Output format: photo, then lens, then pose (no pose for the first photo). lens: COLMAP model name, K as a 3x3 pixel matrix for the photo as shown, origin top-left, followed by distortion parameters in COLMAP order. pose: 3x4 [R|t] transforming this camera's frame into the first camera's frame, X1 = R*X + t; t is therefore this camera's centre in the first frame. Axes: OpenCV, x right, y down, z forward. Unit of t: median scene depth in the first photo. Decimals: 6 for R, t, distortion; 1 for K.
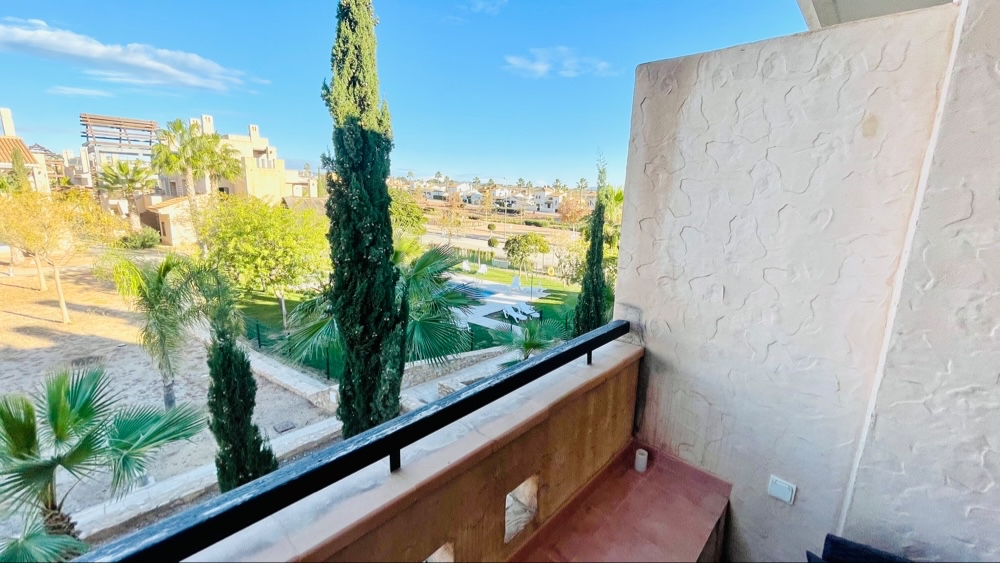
lens RADIAL K [[406.1, 0, 482.5], [0, 406.1, 269.2], [0, 0, 1]] dist [0.000852, 0.000244]
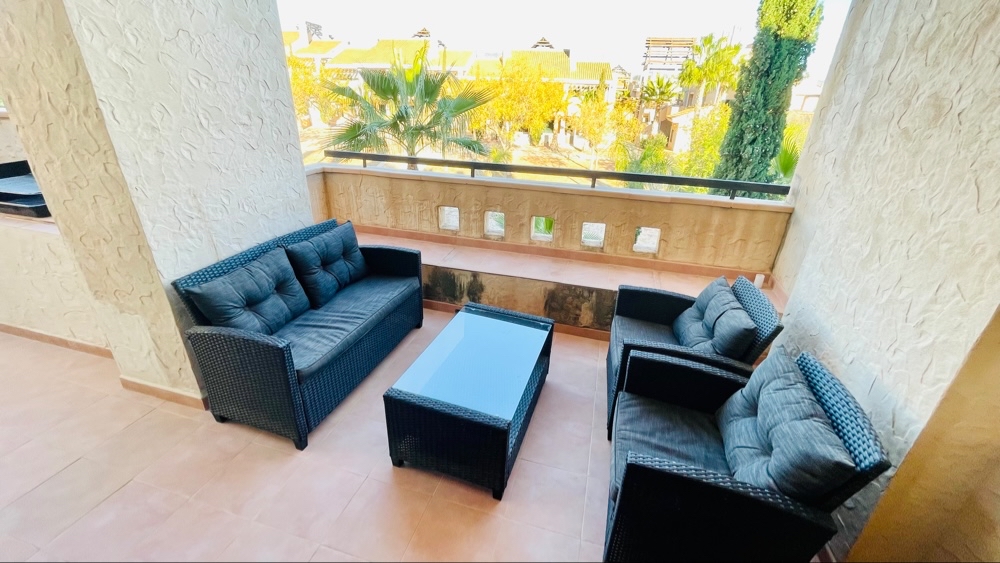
lens RADIAL K [[407.1, 0, 495.9], [0, 407.1, 274.1], [0, 0, 1]] dist [-0.003649, 0.000804]
pose [[0.463627, 0.353051, -0.812653, 0.098379], [-0.182020, 0.935573, 0.302608, 0.014835], [0.867132, 0.007621, 0.498020, -0.049886]]
